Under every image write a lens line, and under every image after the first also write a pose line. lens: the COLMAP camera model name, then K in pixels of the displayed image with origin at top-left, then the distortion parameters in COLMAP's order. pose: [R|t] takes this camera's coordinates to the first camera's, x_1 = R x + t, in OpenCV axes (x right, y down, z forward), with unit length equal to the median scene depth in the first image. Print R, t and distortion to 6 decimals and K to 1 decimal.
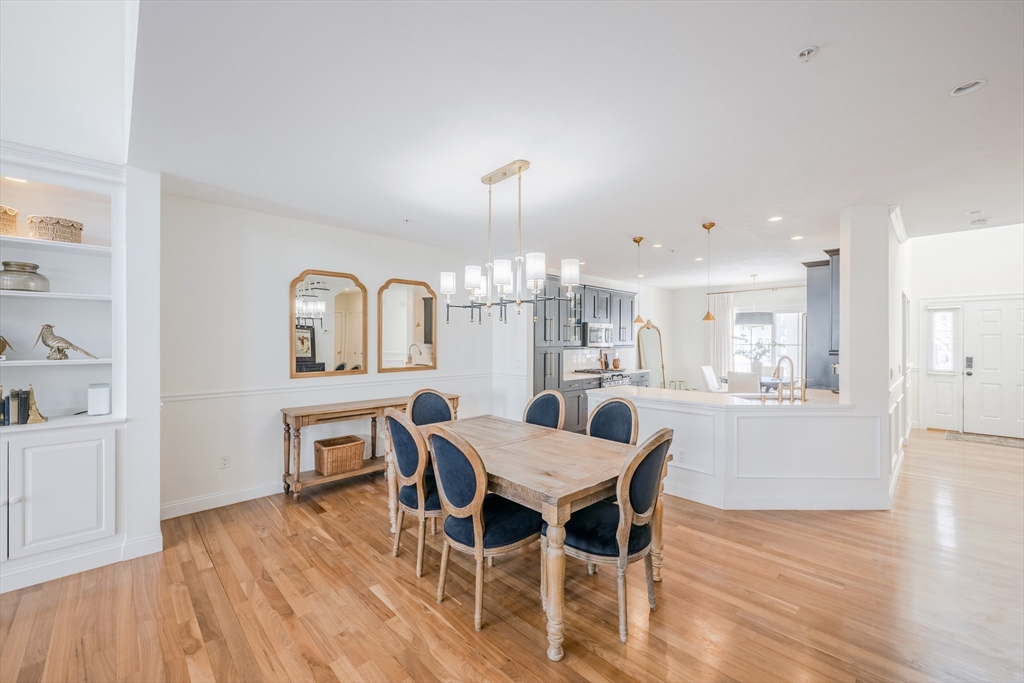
lens RADIAL K [[423.2, 0, 501.5], [0, 423.2, 339.8], [0, 0, 1]] dist [0.000929, 0.000210]
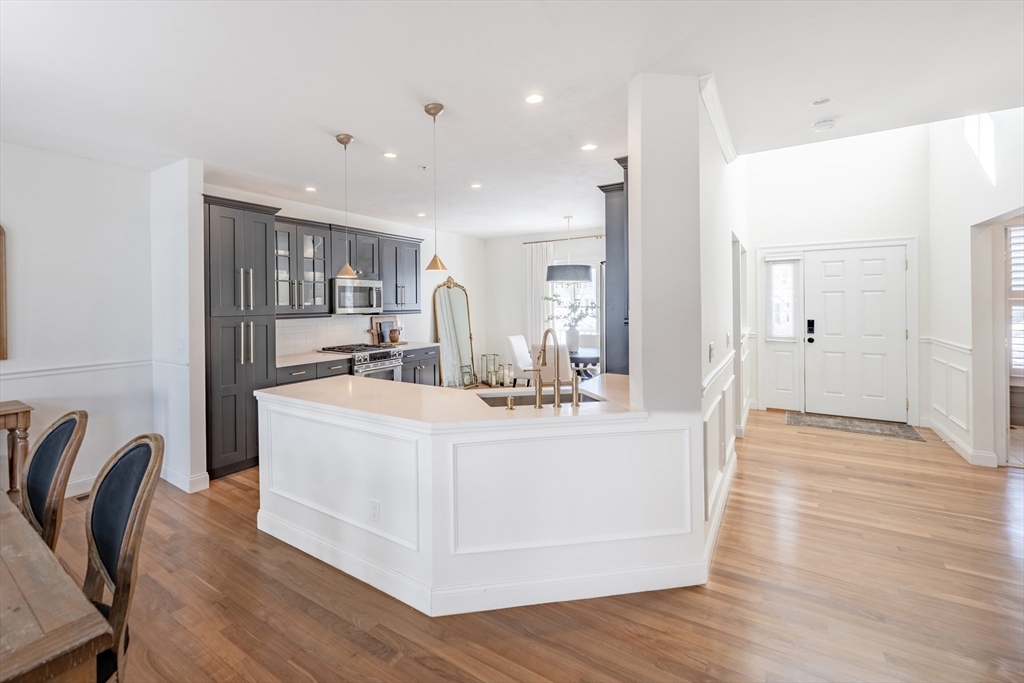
lens RADIAL K [[463.2, 0, 433.4], [0, 463.2, 303.7], [0, 0, 1]] dist [0.000190, 0.000061]
pose [[0.987566, -0.011629, 0.156773, 0.250685], [0.011363, 0.999932, 0.002596, -0.000198], [-0.156792, -0.000782, 0.987631, 0.236417]]
